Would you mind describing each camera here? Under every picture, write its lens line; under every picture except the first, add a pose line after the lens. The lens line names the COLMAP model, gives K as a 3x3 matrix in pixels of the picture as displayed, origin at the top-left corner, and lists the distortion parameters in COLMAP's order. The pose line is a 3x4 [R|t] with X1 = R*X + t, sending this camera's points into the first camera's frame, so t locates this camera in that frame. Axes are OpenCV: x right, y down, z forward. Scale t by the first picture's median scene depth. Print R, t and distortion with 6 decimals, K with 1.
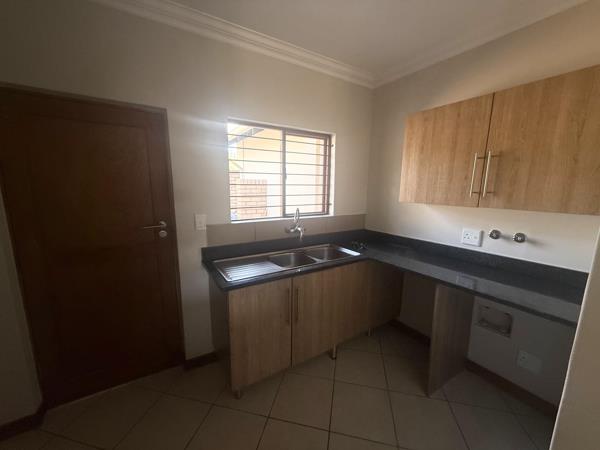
lens RADIAL K [[240.0, 0, 297.6], [0, 240.0, 229.1], [0, 0, 1]] dist [-0.004109, -0.000704]
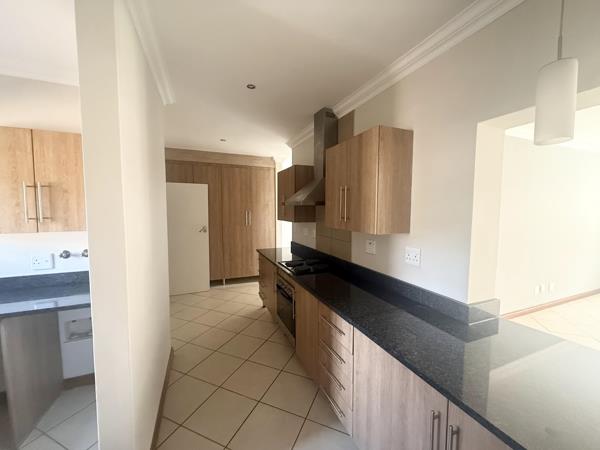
lens RADIAL K [[240.0, 0, 298.7], [0, 240.0, 223.0], [0, 0, 1]] dist [-0.004109, -0.000704]
pose [[0.174335, -0.075437, 0.981793, -0.068633], [0.163402, 0.985453, 0.046703, 0.004927], [-0.971034, 0.152285, 0.184126, -0.300017]]
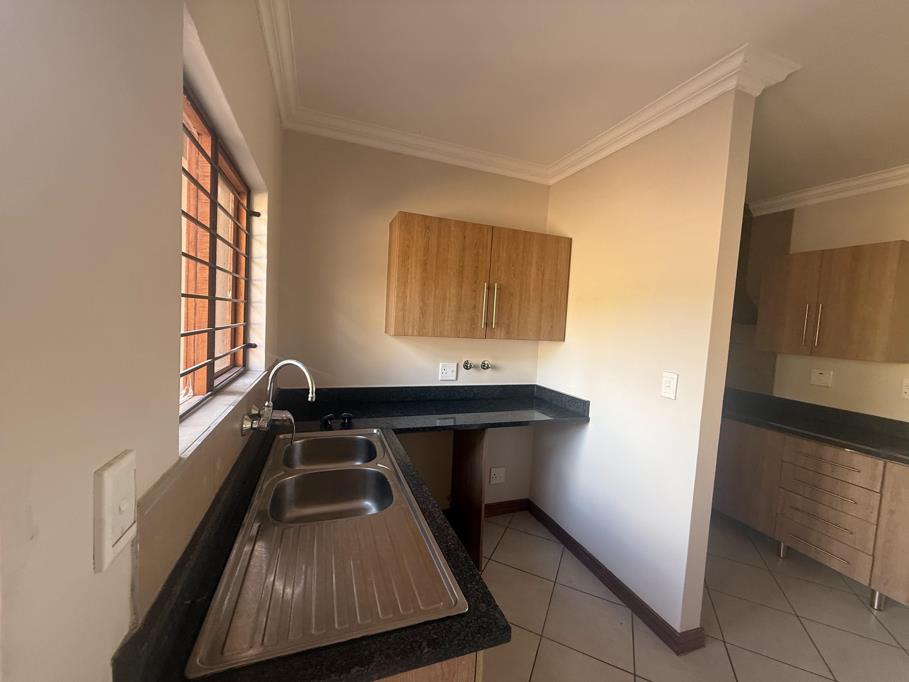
lens RADIAL K [[363.7, 0, 452.0], [0, 363.7, 338.9], [0, 0, 1]] dist [-0.004109, -0.000704]
pose [[0.220201, -0.058573, 0.973694, -0.663908], [0.110316, 0.993287, 0.034803, -0.151926], [-0.969196, 0.099751, 0.225185, 0.777955]]
